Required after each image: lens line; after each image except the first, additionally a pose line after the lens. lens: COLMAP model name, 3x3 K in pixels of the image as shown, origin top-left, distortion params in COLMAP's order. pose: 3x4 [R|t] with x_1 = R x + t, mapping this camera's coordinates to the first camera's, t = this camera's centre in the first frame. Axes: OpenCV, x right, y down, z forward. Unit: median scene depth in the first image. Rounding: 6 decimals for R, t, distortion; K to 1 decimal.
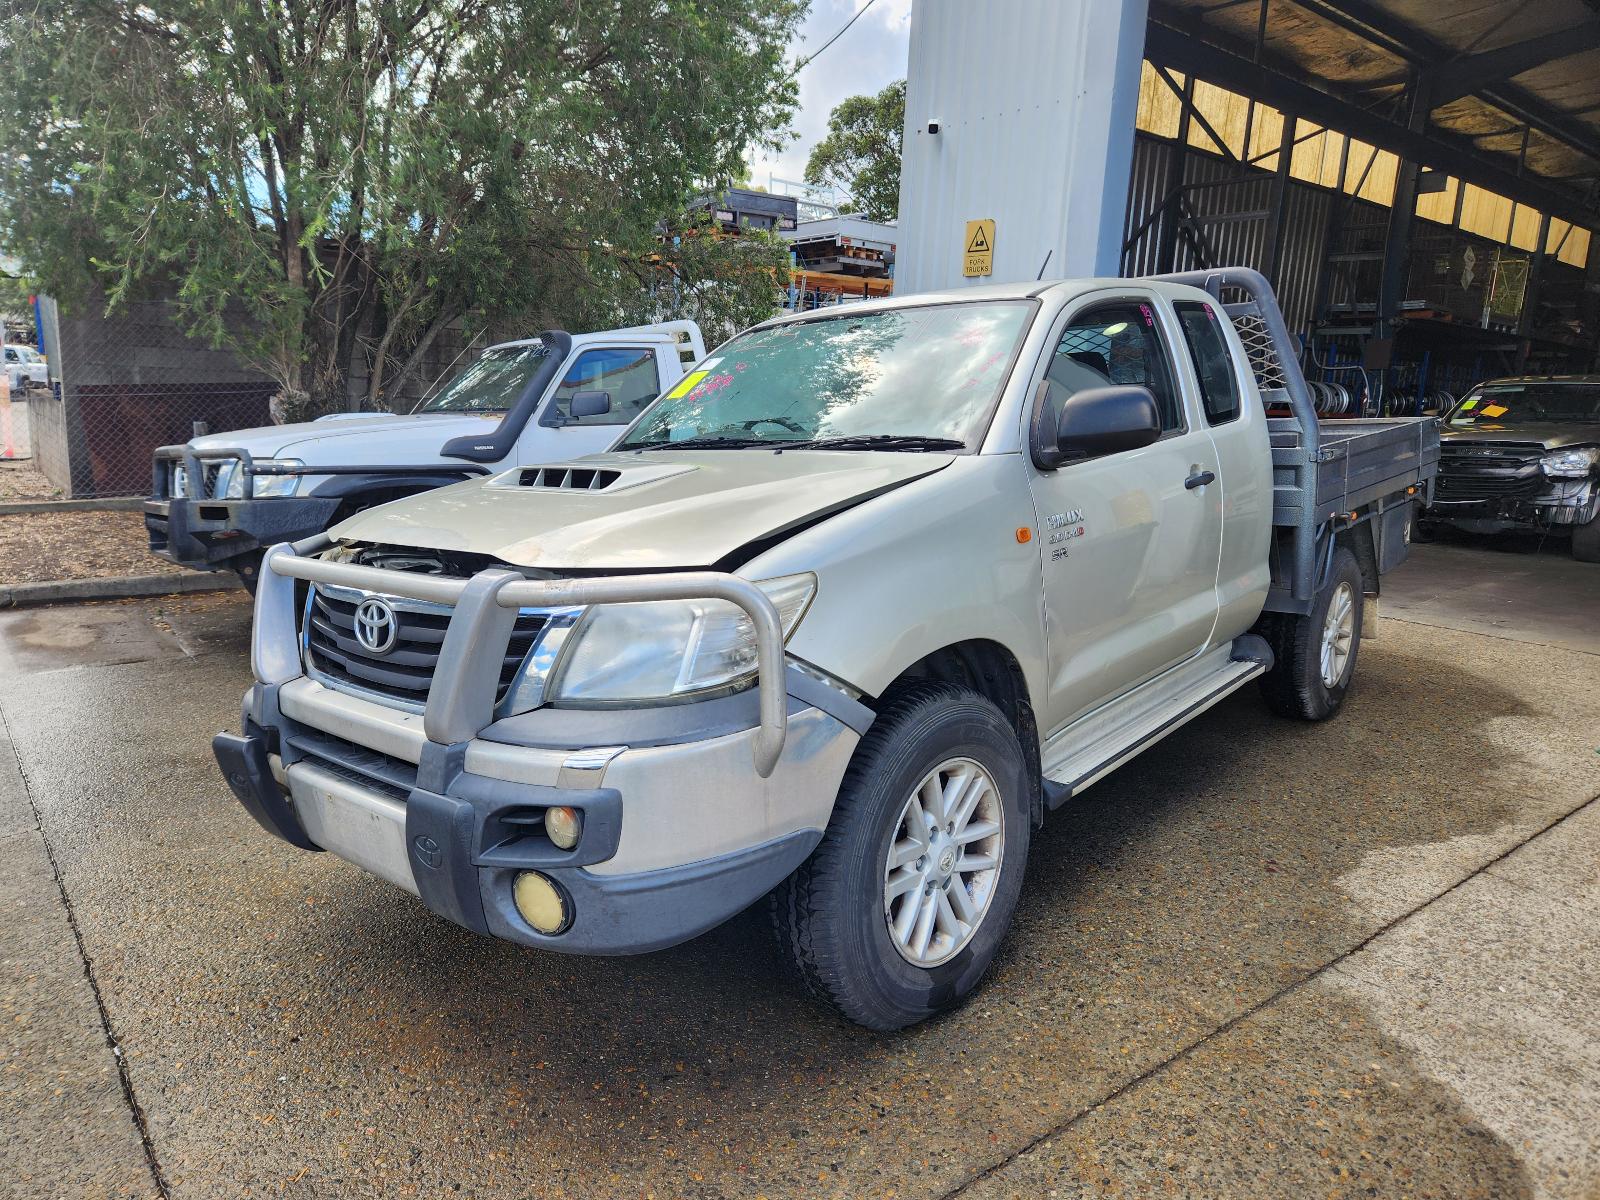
lens RADIAL K [[1114.9, 0, 782.6], [0, 1114.9, 605.4], [0, 0, 1]] dist [0.061969, -0.059343]
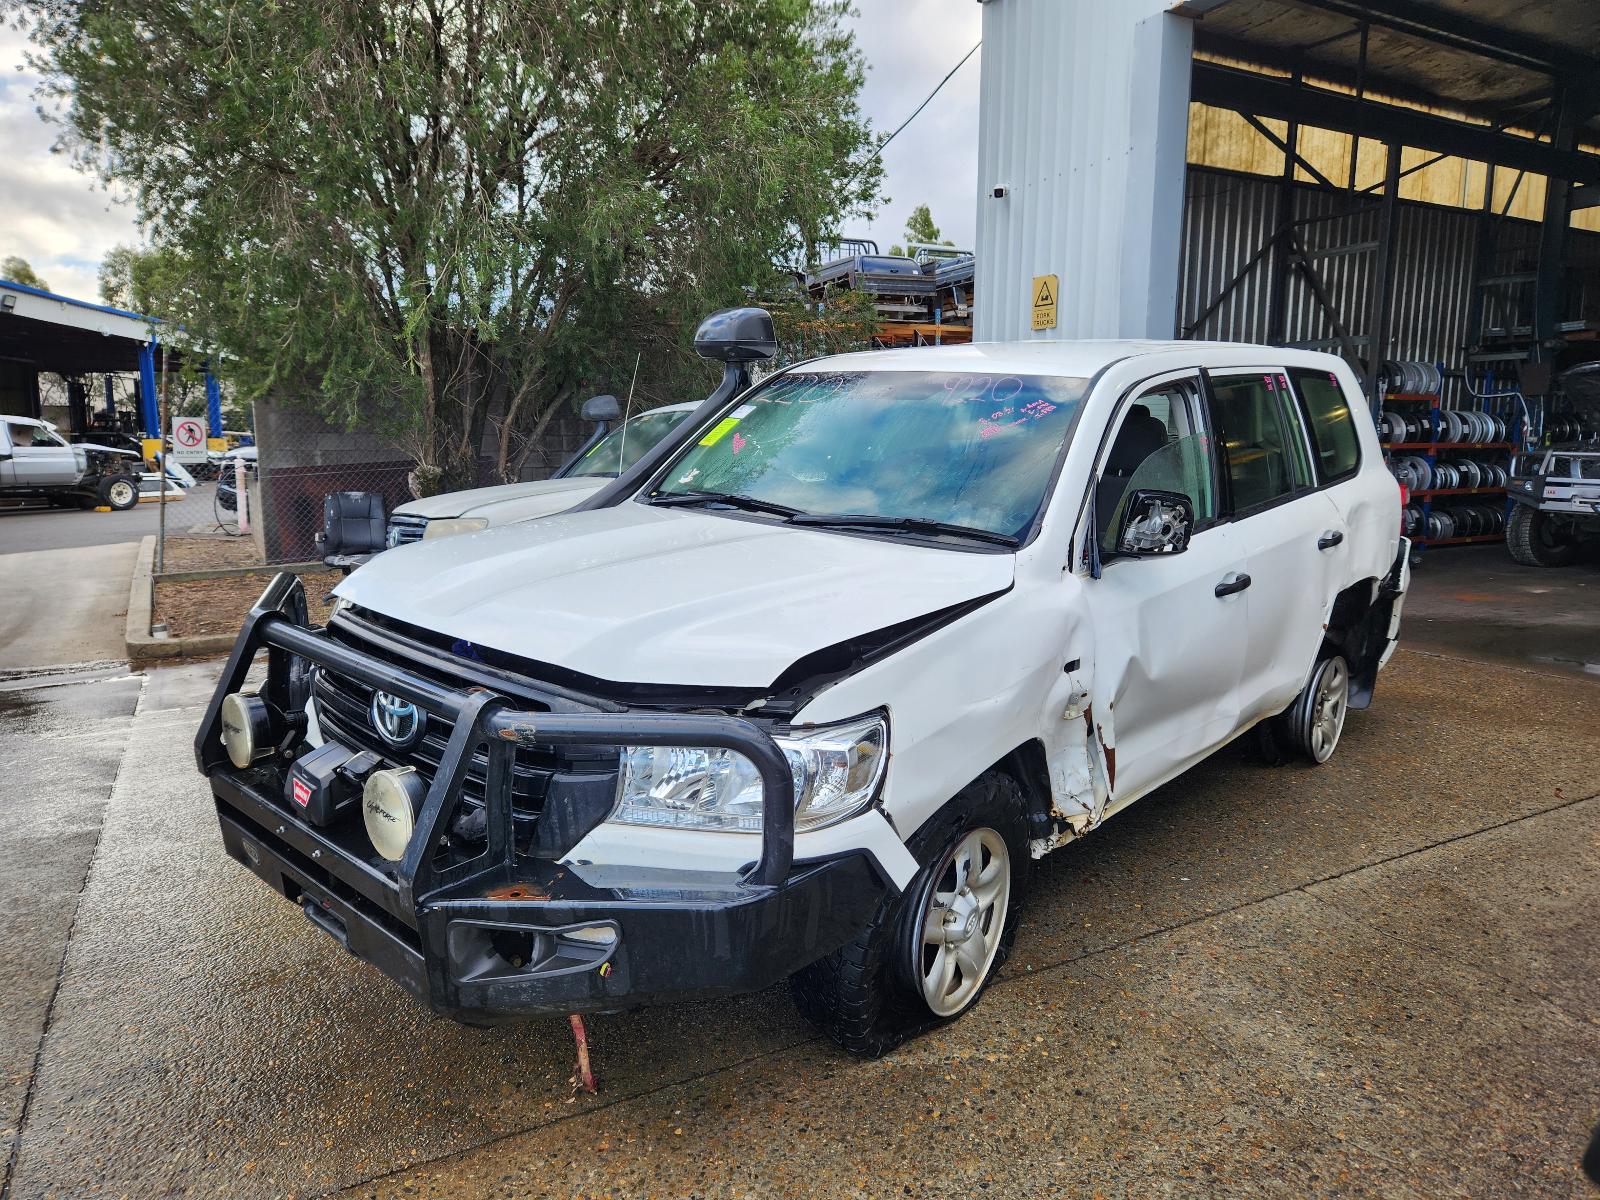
lens RADIAL K [[1111.8, 0, 797.4], [0, 1111.8, 606.7], [0, 0, 1]] dist [0.067084, -0.064932]
pose [[0.983945, -0.016613, -0.177697, 0.113840], [0.008751, 0.998951, -0.044938, 0.005400], [0.178257, 0.042661, 0.983059, -0.037912]]
